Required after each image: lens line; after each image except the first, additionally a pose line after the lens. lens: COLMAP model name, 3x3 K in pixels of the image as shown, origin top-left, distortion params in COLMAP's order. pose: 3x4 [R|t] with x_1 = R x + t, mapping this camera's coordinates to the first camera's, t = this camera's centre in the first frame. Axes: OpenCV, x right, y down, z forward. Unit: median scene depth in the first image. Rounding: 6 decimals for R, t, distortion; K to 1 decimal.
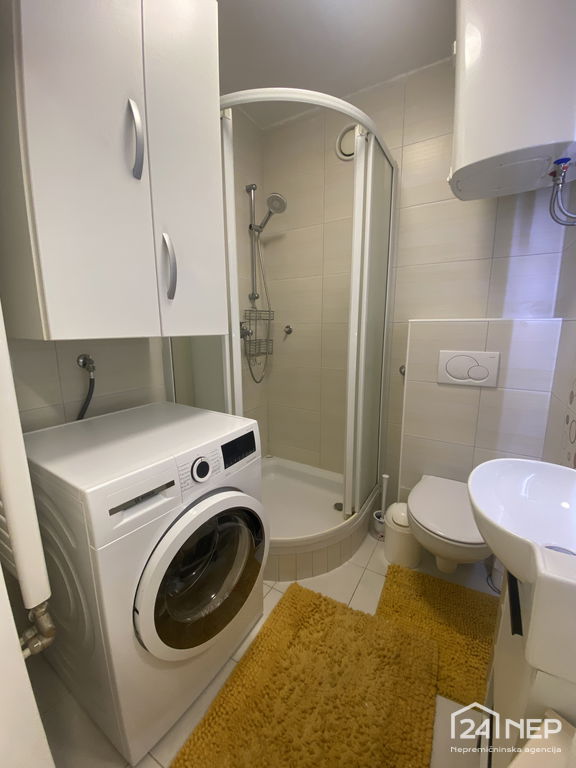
lens RADIAL K [[308.4, 0, 288.0], [0, 308.4, 384.0], [0, 0, 1]] dist [0.026651, -0.024723]
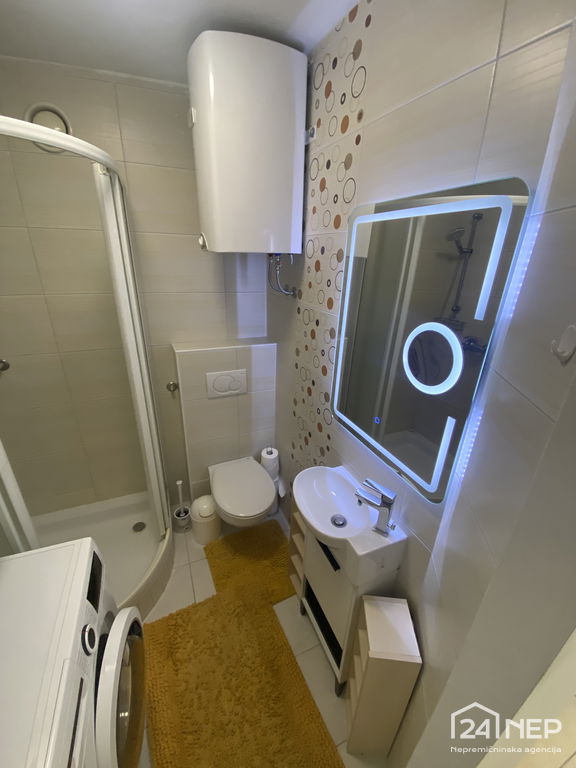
lens RADIAL K [[308.4, 0, 288.0], [0, 308.4, 384.0], [0, 0, 1]] dist [0.026651, -0.024723]
pose [[0.576485, -0.288589, 0.764448, -0.288240], [0.113754, 0.954789, 0.274661, -0.411553], [-0.809151, -0.071379, 0.583250, 0.051651]]
